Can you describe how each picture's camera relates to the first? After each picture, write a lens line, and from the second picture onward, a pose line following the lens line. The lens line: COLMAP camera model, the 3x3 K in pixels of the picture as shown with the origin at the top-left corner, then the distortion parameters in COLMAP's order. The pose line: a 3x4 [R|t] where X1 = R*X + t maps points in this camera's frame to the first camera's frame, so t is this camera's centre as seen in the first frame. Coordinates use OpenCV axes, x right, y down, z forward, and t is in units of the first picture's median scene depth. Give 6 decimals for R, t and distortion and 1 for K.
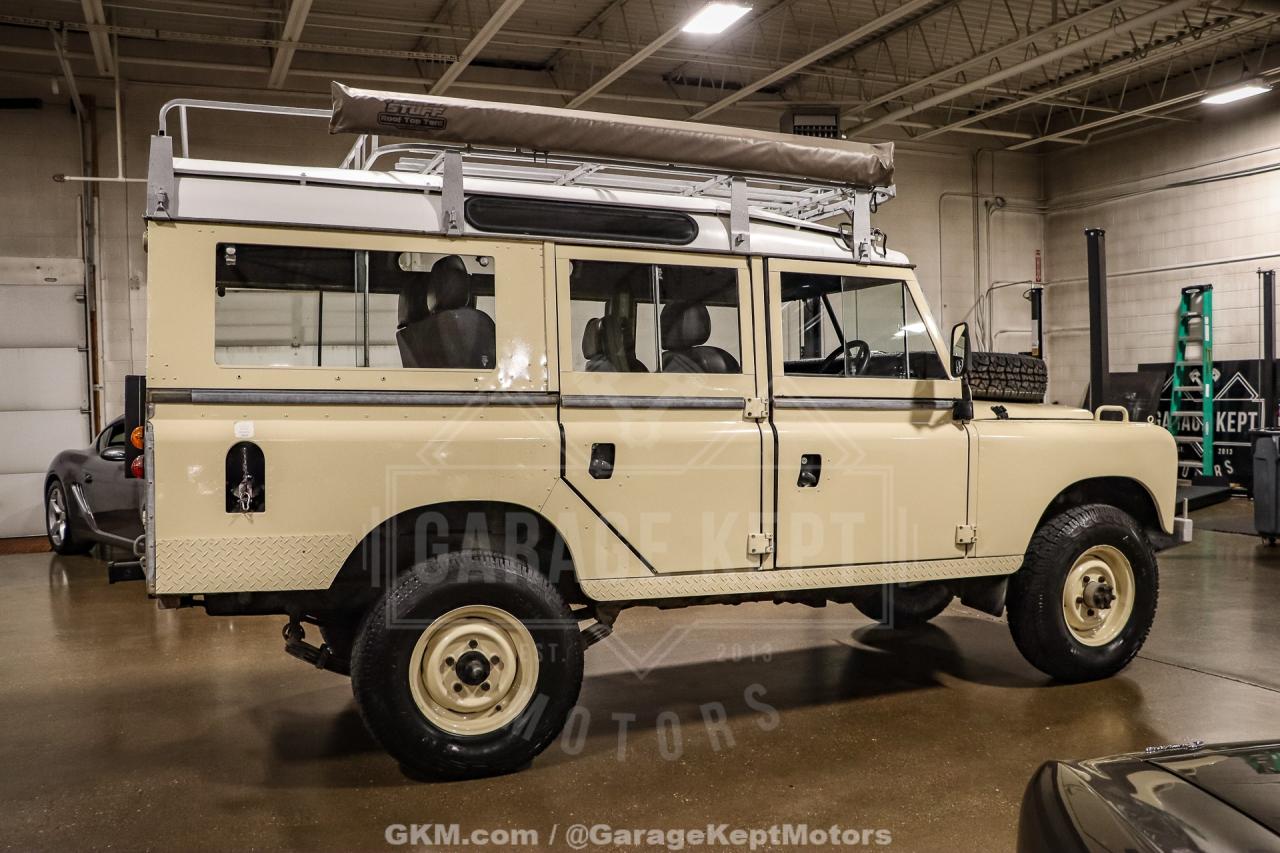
lens RADIAL K [[1116.8, 0, 650.8], [0, 1116.8, 420.6], [0, 0, 1]] dist [-0.166134, 0.173028]
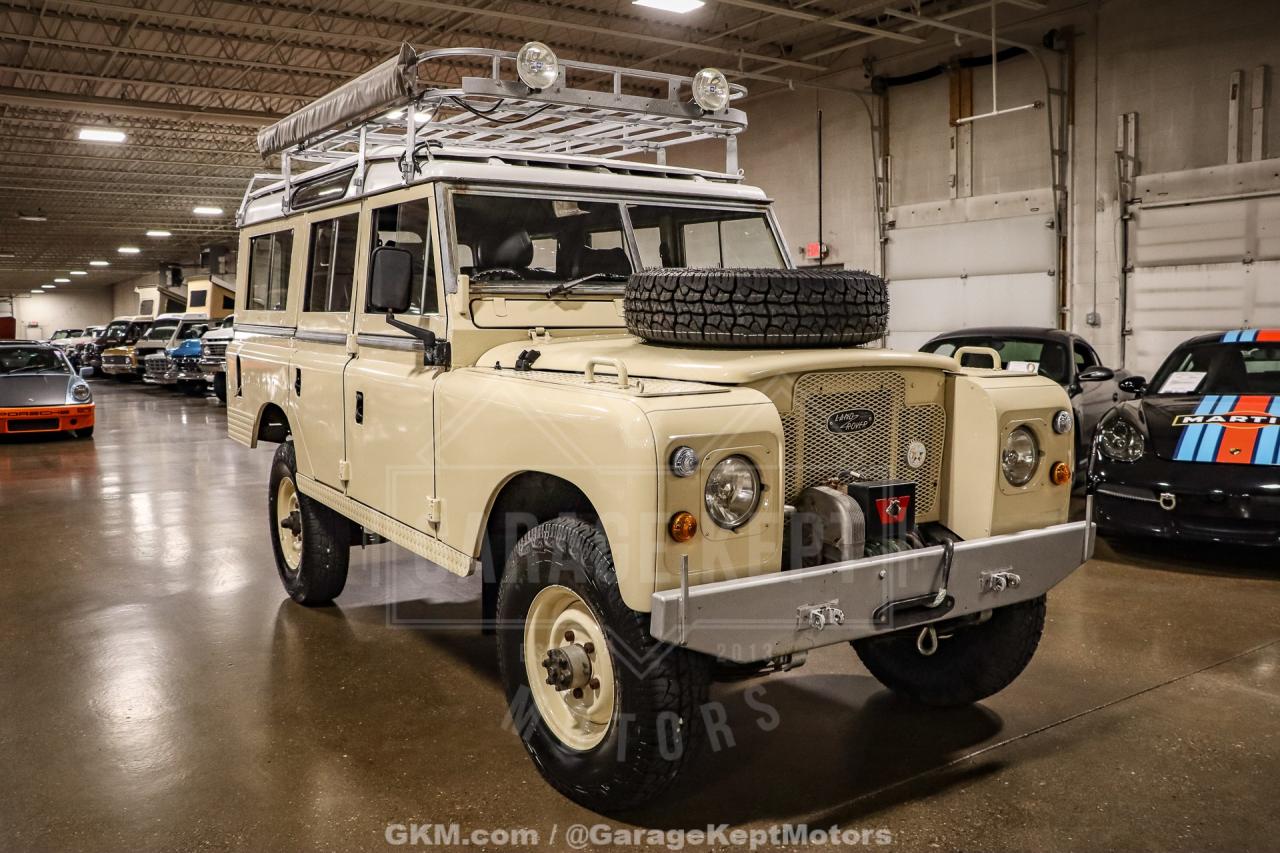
lens RADIAL K [[1105.4, 0, 650.1], [0, 1105.4, 419.4], [0, 0, 1]] dist [-0.168263, 0.189599]
pose [[0.188229, 0.095635, -0.977458, 1.173014], [-0.018354, 0.995416, 0.093858, -0.042576], [0.981954, 0.000273, 0.189122, 1.083474]]
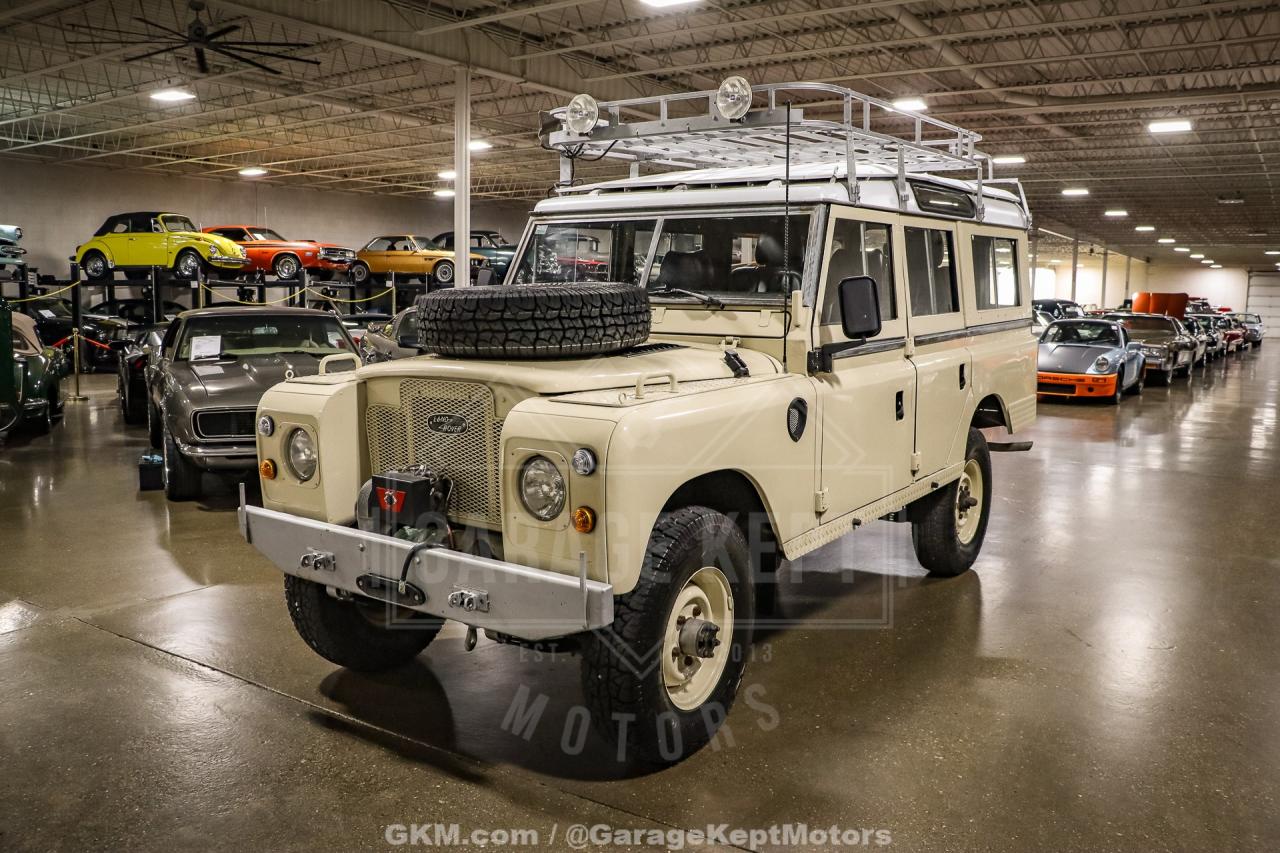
lens RADIAL K [[1048.3, 0, 641.7], [0, 1048.3, 428.3], [0, 0, 1]] dist [-0.177264, 0.145791]
pose [[-0.842834, 0.075261, -0.532885, 0.771400], [-0.010680, 0.987639, 0.156378, -0.098303], [0.538067, 0.137492, -0.831613, 2.112841]]
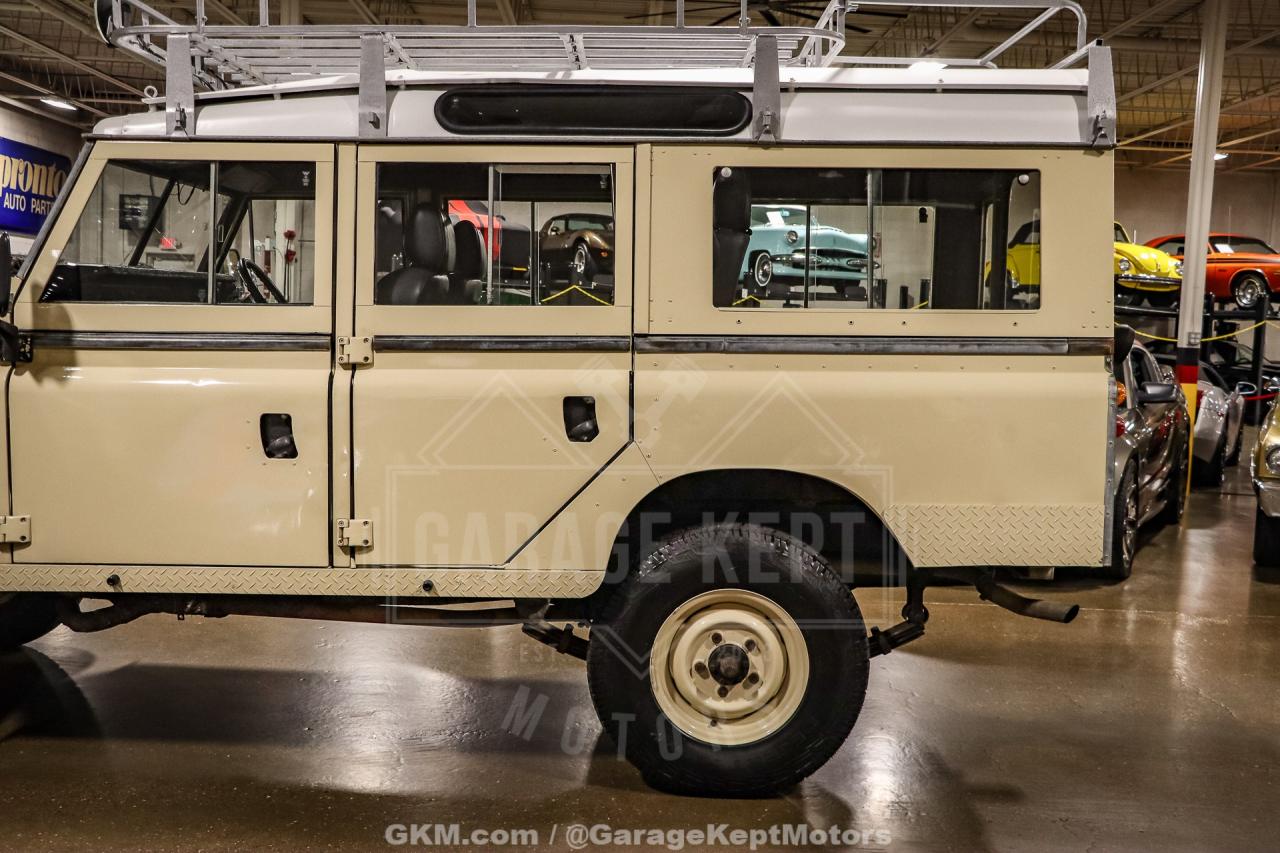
lens RADIAL K [[1412.4, 0, 642.4], [0, 1412.4, 427.7], [0, 0, 1]] dist [-0.083499, 0.306072]
pose [[-0.925960, -0.046811, 0.374708, -0.581562], [-0.010388, 0.995069, 0.098640, -0.059623], [-0.377478, 0.087444, -0.921881, 2.147360]]
